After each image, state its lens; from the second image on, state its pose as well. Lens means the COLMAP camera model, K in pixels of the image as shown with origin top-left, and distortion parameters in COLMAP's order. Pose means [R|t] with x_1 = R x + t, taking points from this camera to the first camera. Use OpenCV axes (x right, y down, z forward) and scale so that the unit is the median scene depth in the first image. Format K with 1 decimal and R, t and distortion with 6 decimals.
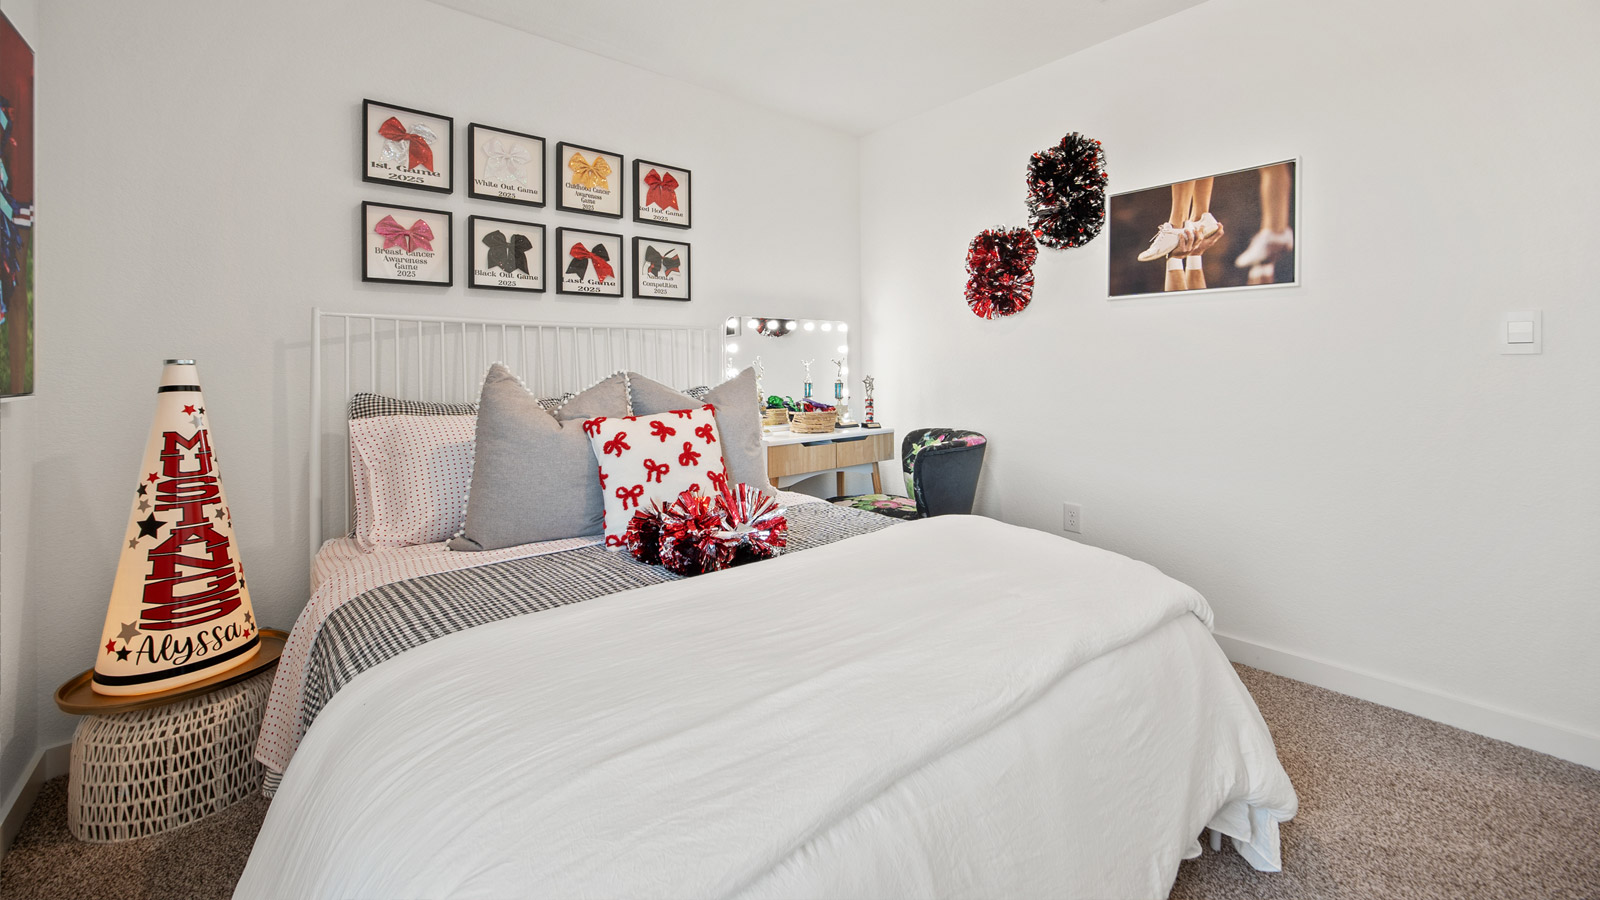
lens RADIAL K [[670.2, 0, 798.4], [0, 670.2, 360.1], [0, 0, 1]] dist [-0.000281, 0.000006]
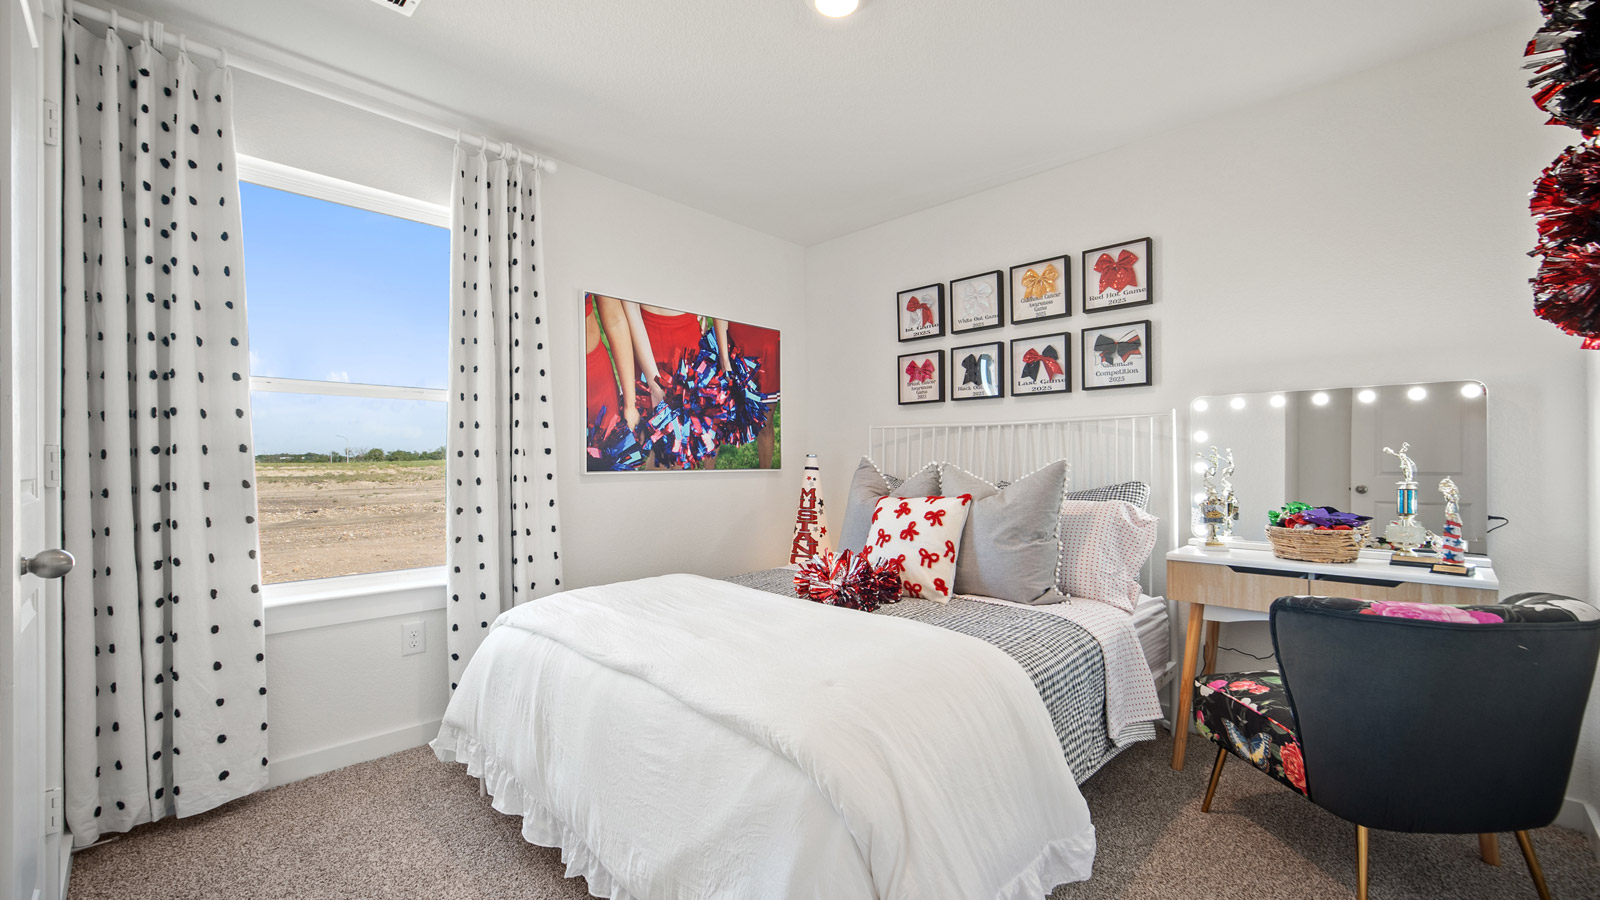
lens RADIAL K [[629.9, 0, 804.7], [0, 629.9, 463.1], [0, 0, 1]] dist [-0.000349, 0.000032]
pose [[0.090653, 0.009226, -0.995840, 0.747304], [0.004957, 0.999941, 0.009715, 0.005347], [0.995870, -0.005817, 0.090602, 0.563278]]
